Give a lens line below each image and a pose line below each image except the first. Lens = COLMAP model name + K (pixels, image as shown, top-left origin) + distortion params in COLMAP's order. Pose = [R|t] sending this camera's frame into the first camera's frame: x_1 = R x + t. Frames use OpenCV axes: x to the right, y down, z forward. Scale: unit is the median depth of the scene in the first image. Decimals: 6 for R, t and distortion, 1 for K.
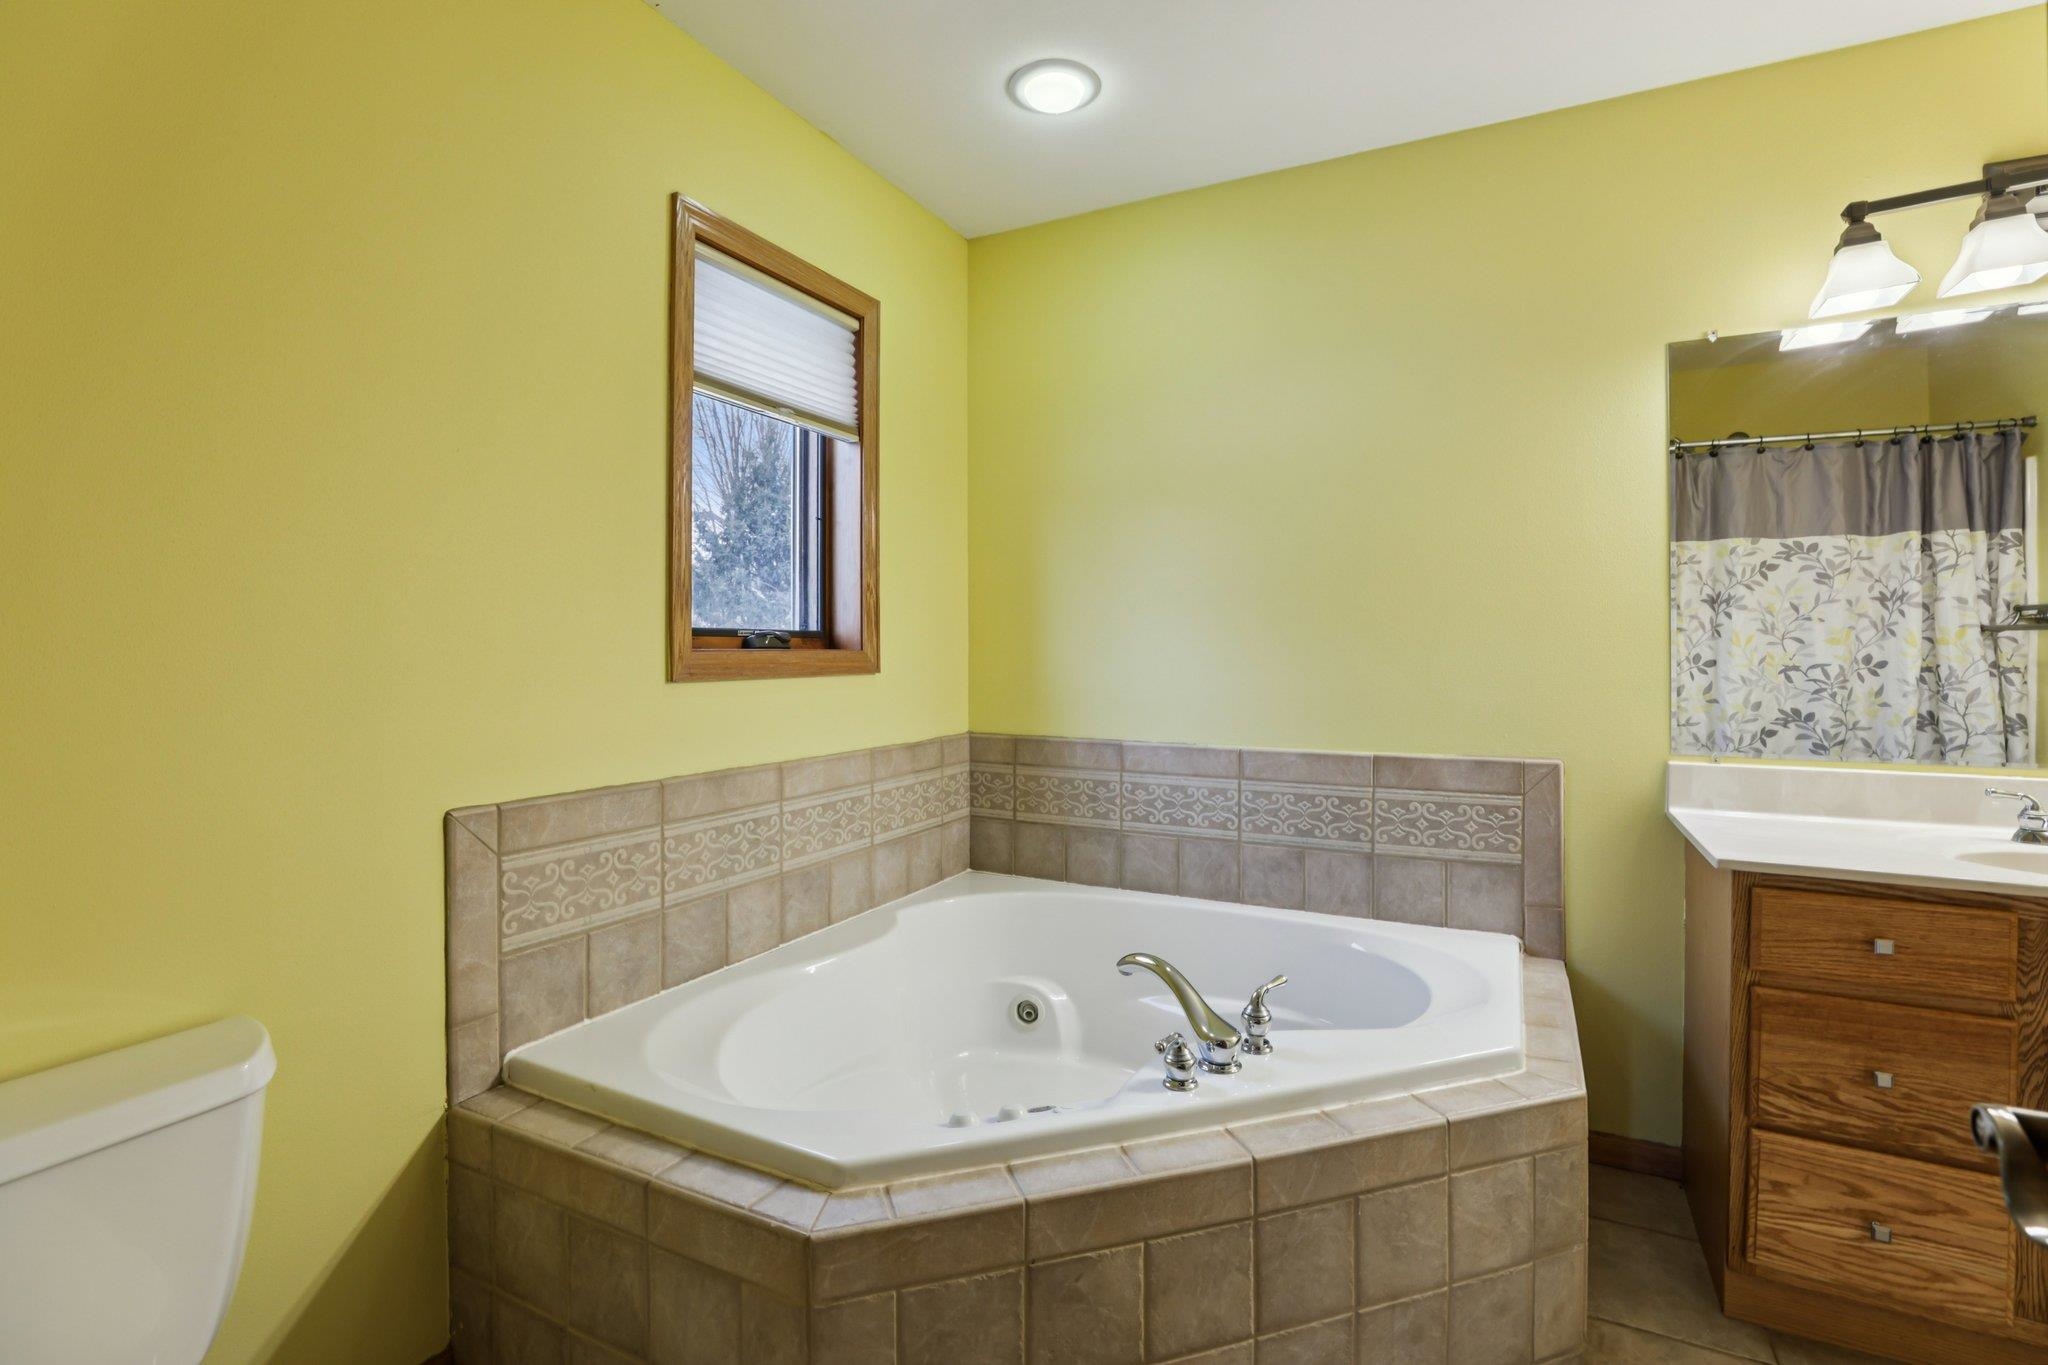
lens RADIAL K [[944.9, 0, 1040.5], [0, 944.9, 650.0], [0, 0, 1]] dist [-0.044236, 0.013177]
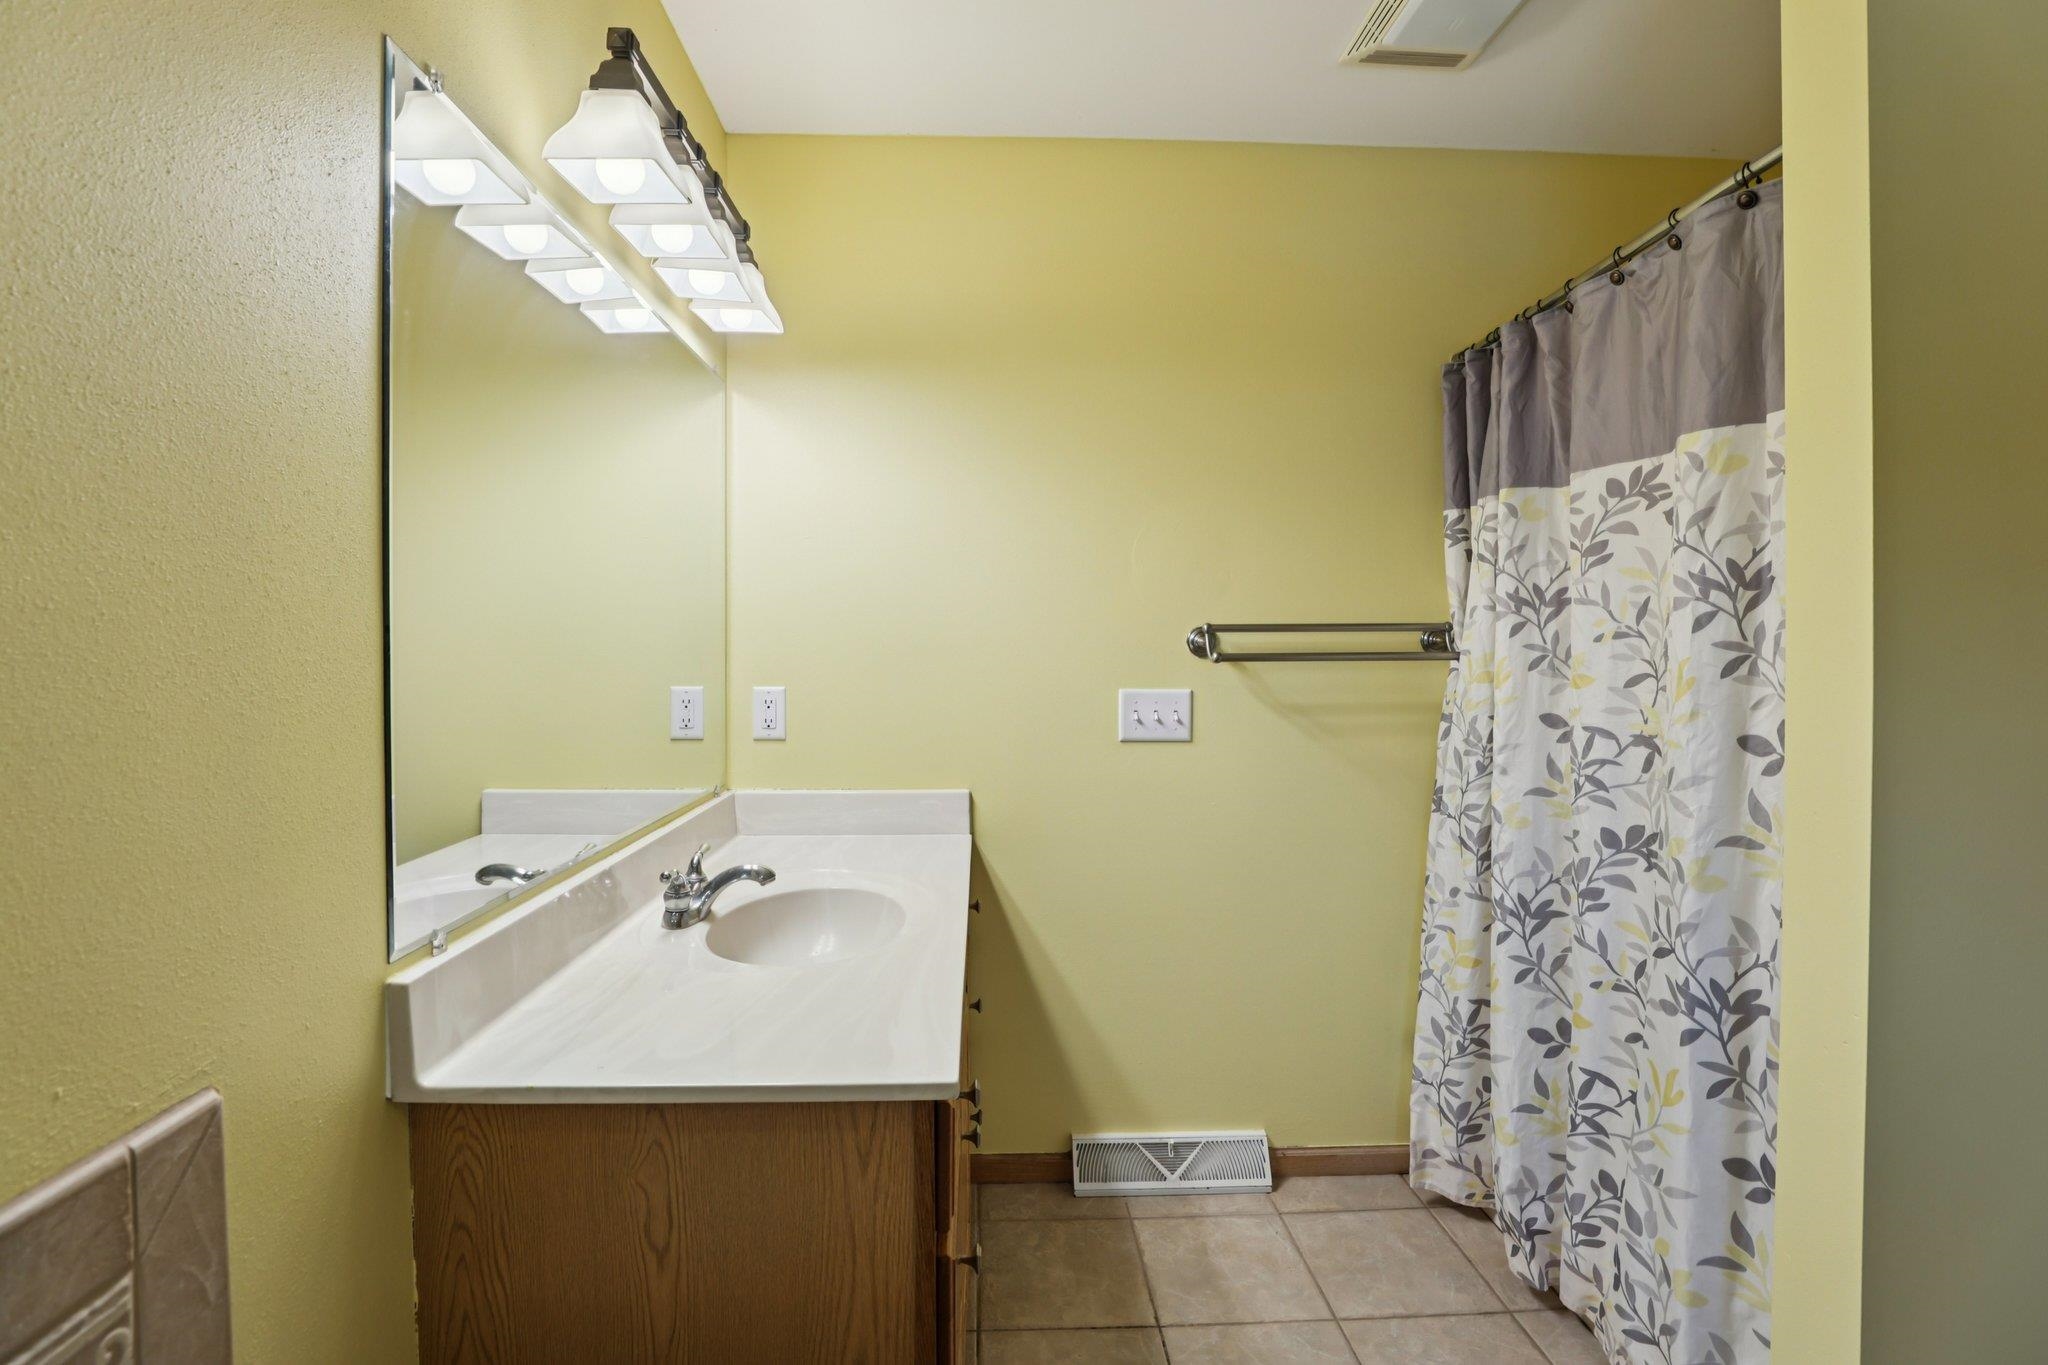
lens RADIAL K [[944.9, 0, 1020.6], [0, 944.9, 661.0], [0, 0, 1]] dist [-0.044236, 0.013177]
pose [[-0.492307, -0.011961, 0.870339, 0.124550], [0.000943, 0.999898, 0.014275, -0.032835], [-0.870421, 0.007848, -0.492246, 0.813000]]
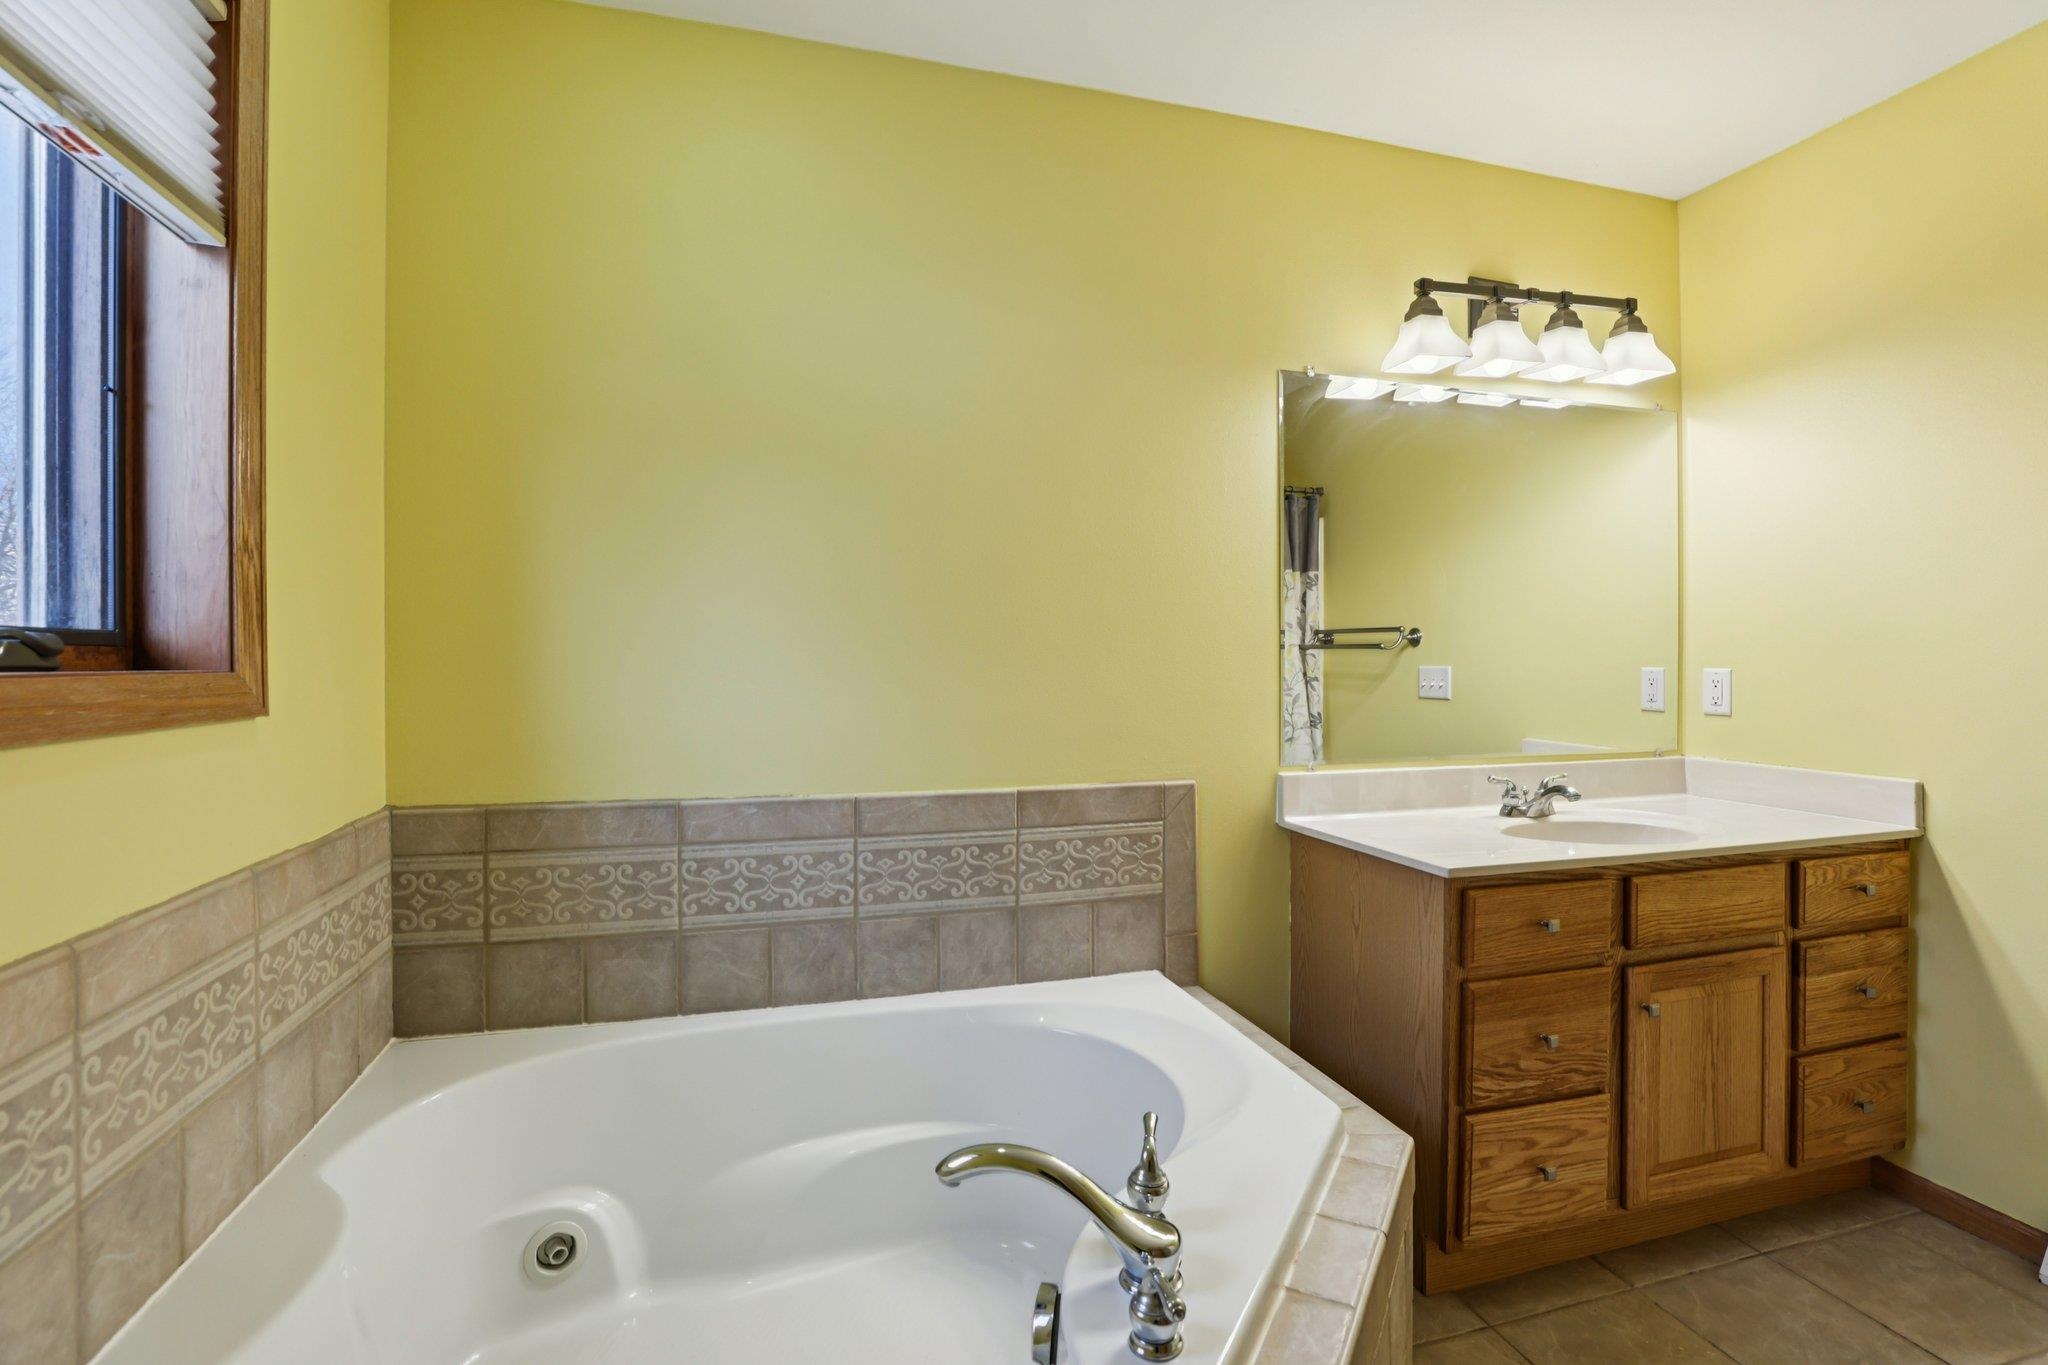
lens RADIAL K [[944.9, 0, 1016.1], [0, 944.9, 666.5], [0, 0, 1]] dist [-0.044236, 0.013177]
pose [[0.731465, -0.004257, 0.681866, -0.217739], [0.001562, 0.999988, 0.004567, -0.003698], [-0.681877, -0.002275, 0.731463, 0.367261]]
